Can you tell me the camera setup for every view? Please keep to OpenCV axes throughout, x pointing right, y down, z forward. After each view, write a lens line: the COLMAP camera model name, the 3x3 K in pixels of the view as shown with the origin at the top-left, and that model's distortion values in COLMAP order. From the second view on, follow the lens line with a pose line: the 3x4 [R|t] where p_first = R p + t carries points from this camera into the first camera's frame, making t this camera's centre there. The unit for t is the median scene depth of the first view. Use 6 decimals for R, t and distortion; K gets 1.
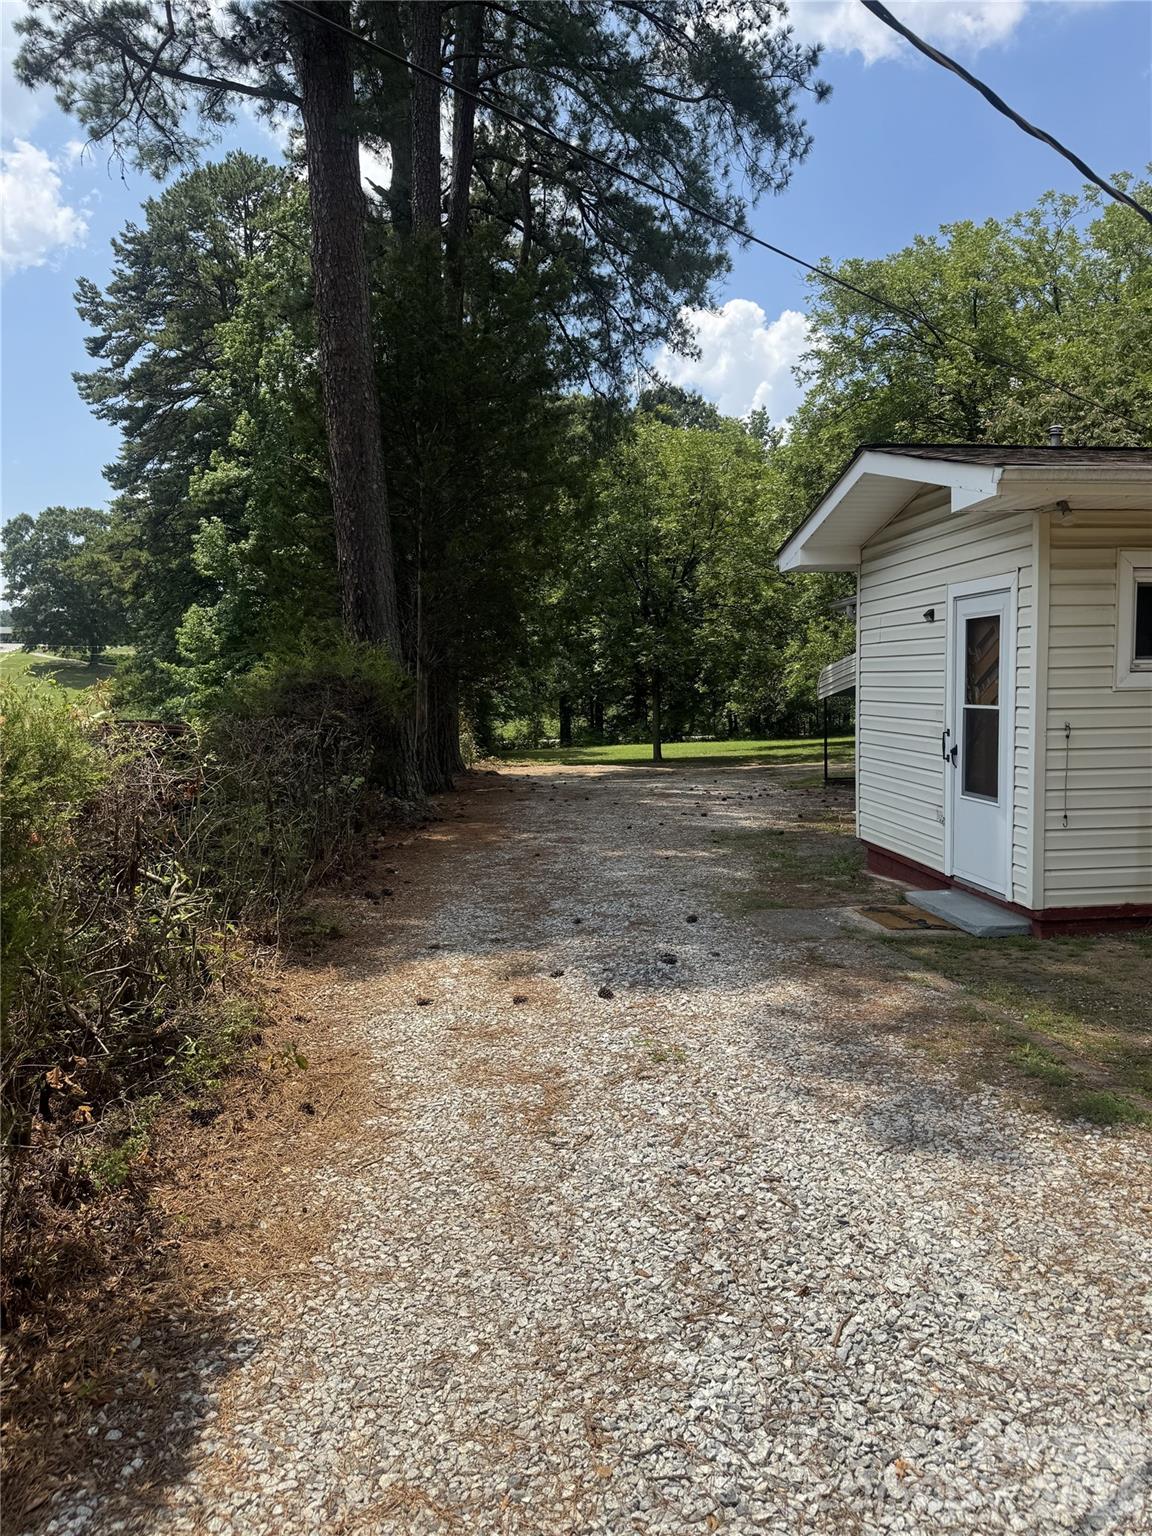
lens RADIAL K [[1094.7, 0, 576.0], [0, 1094.7, 768.0], [0, 0, 1]] dist [0.070541, -0.088509]
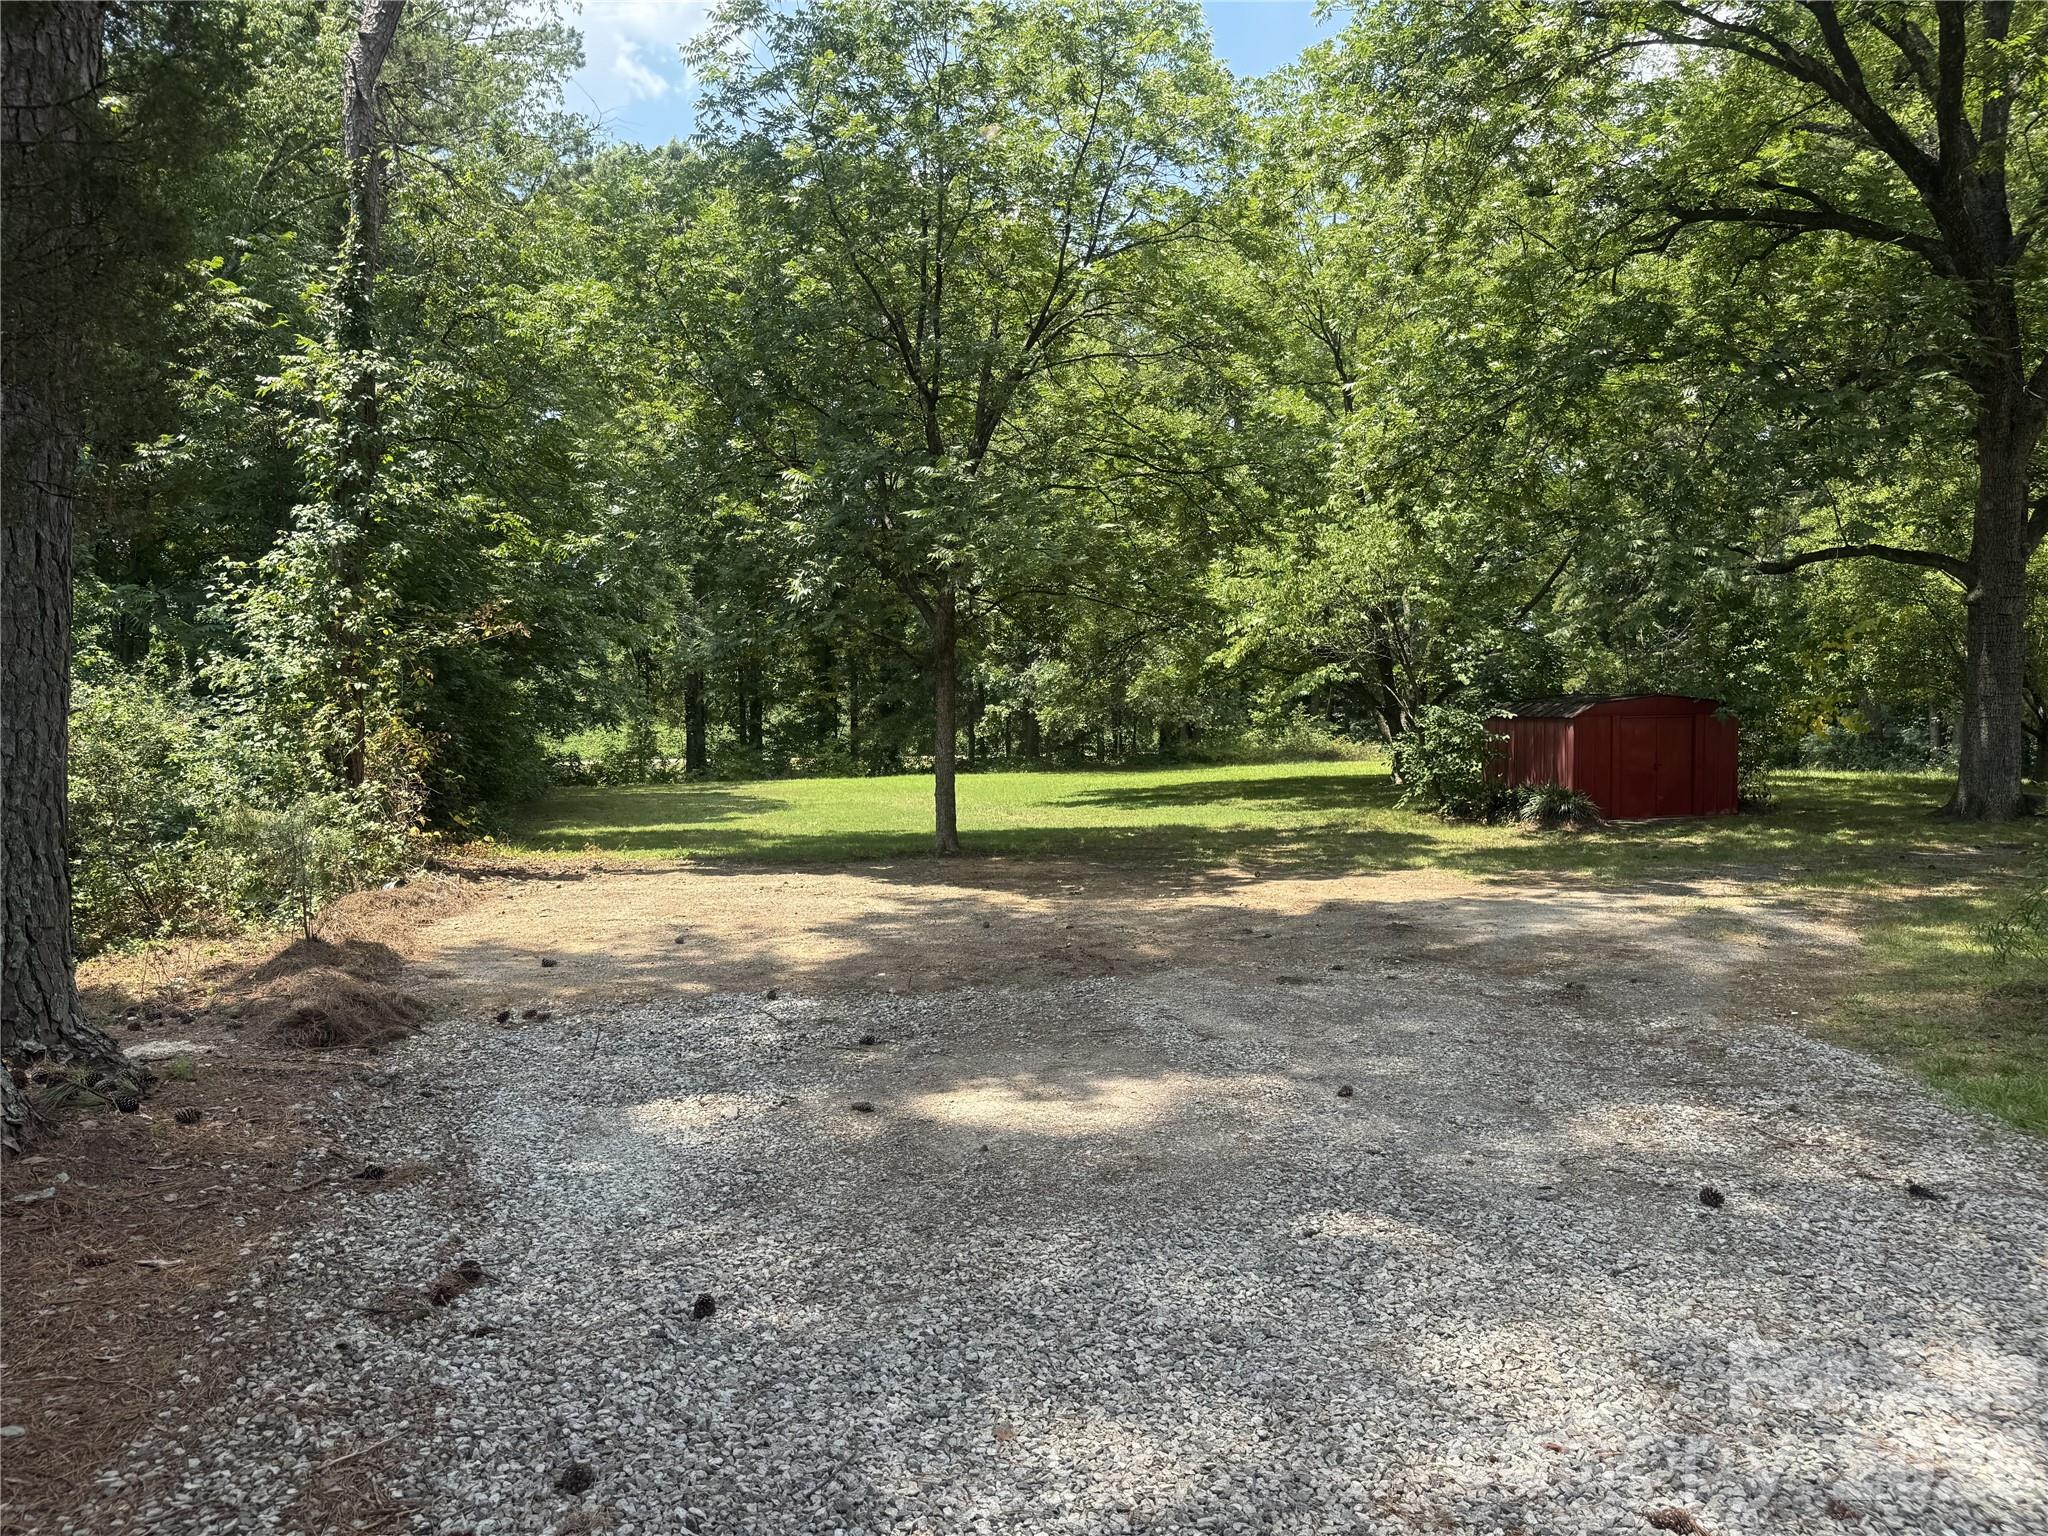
lens RADIAL K [[1486.5, 0, 941.7], [0, 1486.5, 753.6], [0, 0, 1]] dist [0.221488, -0.180354]
pose [[0.987716, 0.014951, 0.155544, -0.004473], [-0.010852, 0.999572, -0.027169, -0.012358], [-0.155884, 0.025148, 0.987455, 0.230833]]
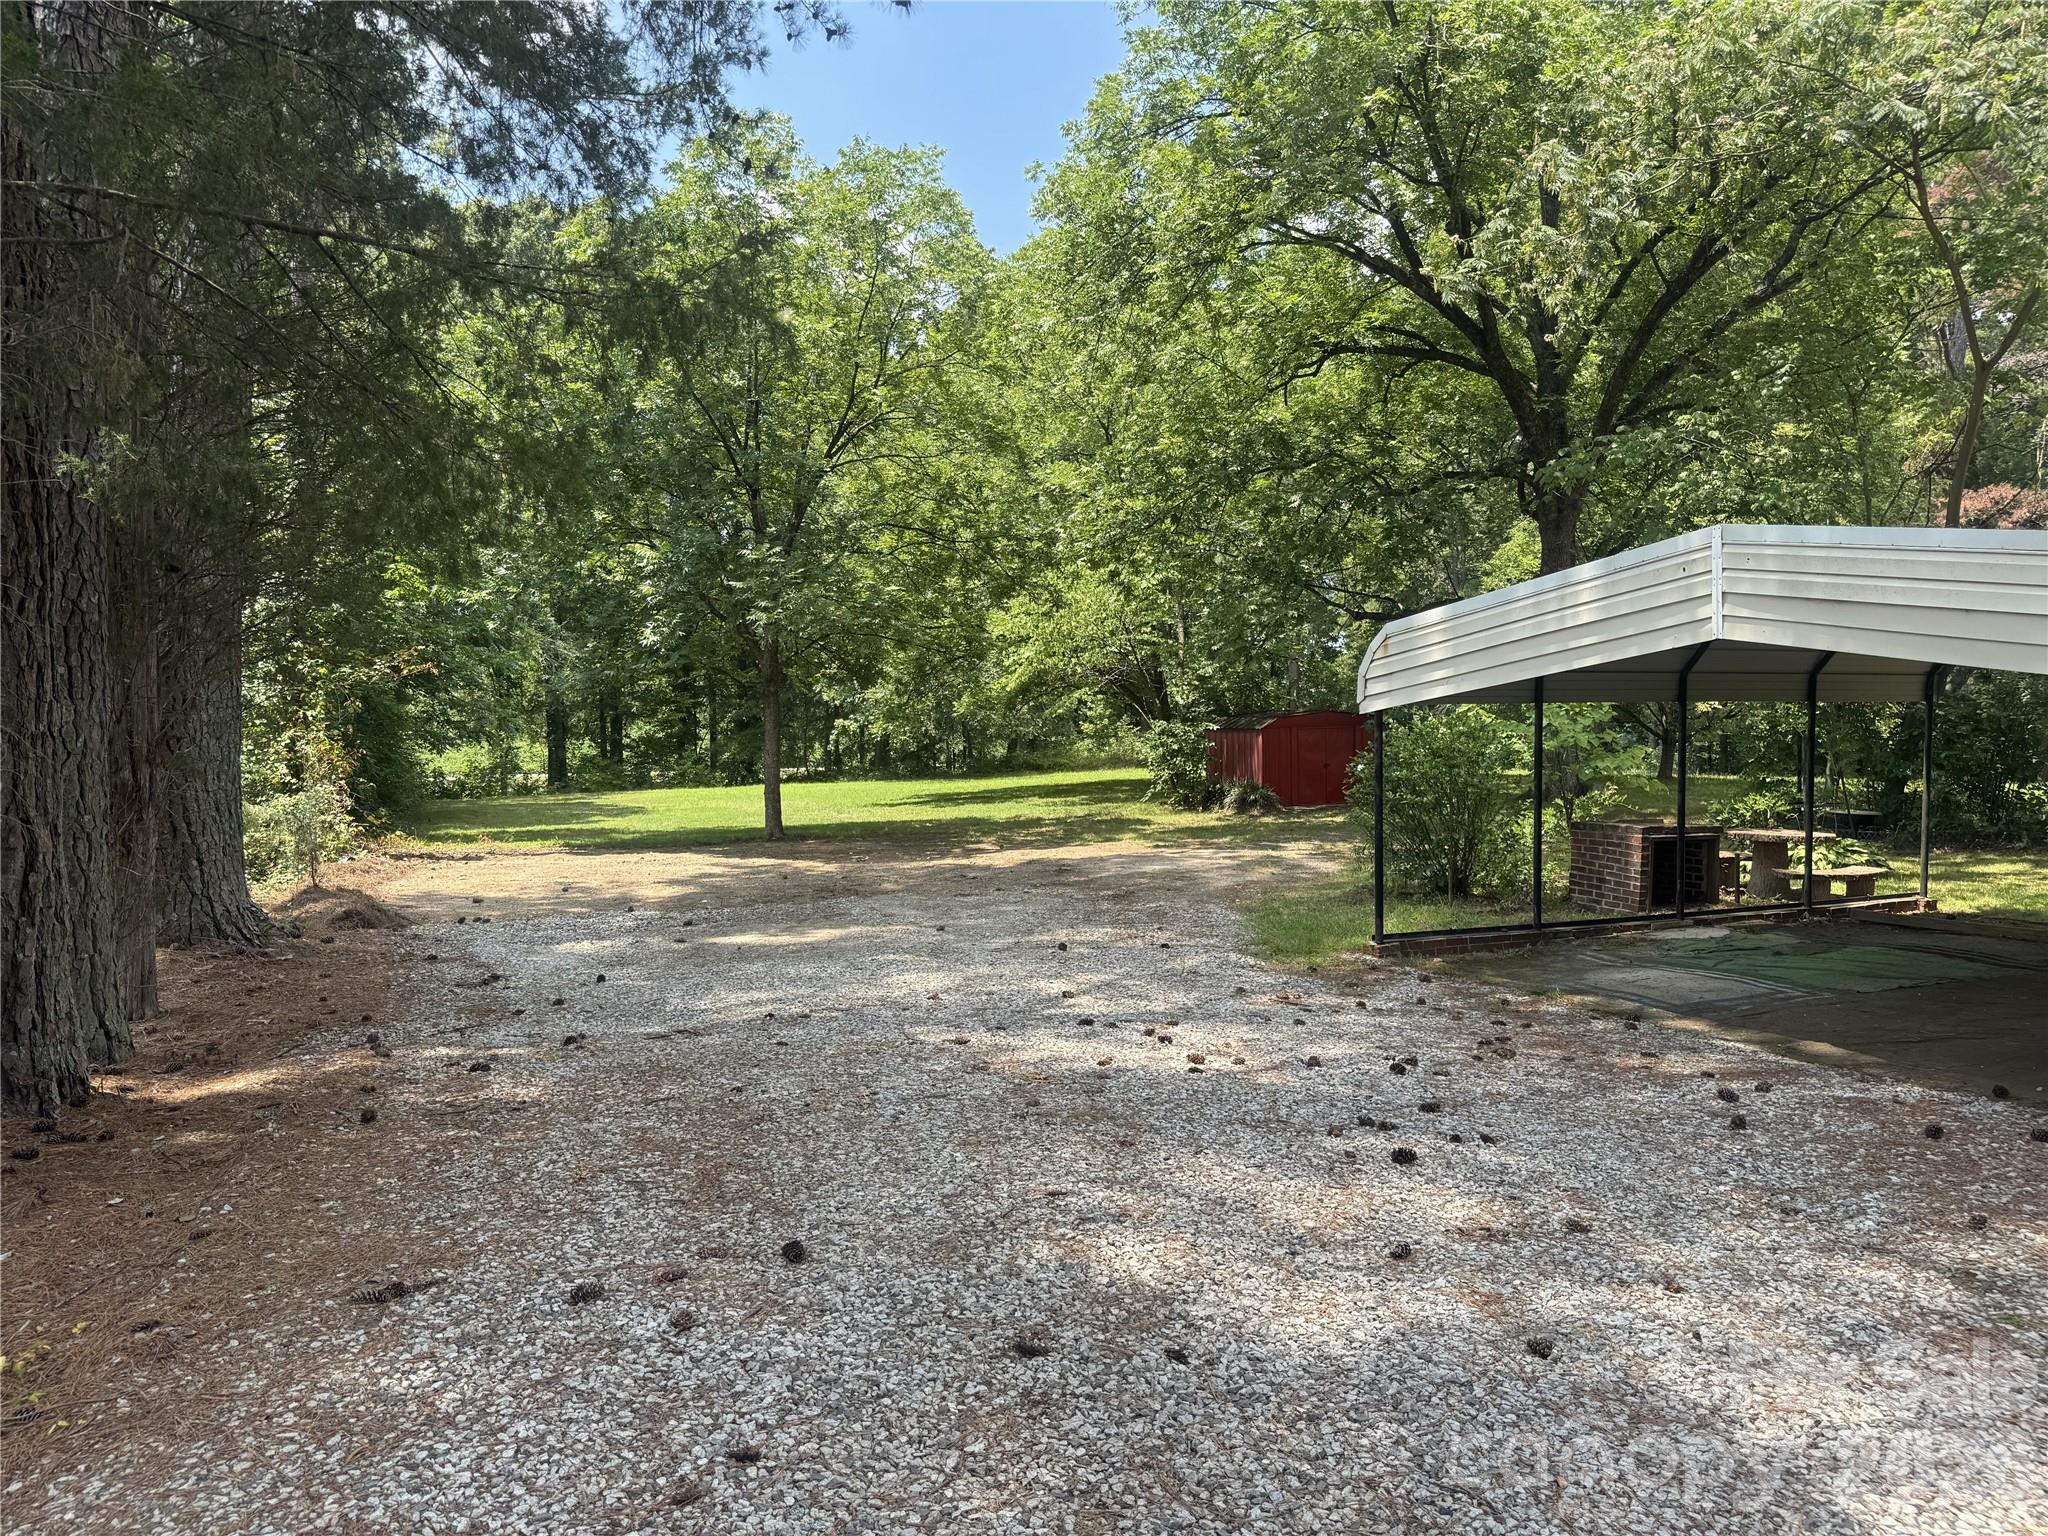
lens RADIAL K [[1459.6, 0, 1020.1], [0, 1459.6, 775.9], [0, 0, 1]] dist [0.070541, -0.088509]
pose [[0.955151, 0.001209, 0.296115, -0.006270], [0.005053, 0.999780, -0.020382, -0.010008], [-0.296075, 0.020964, 0.954935, 0.178356]]
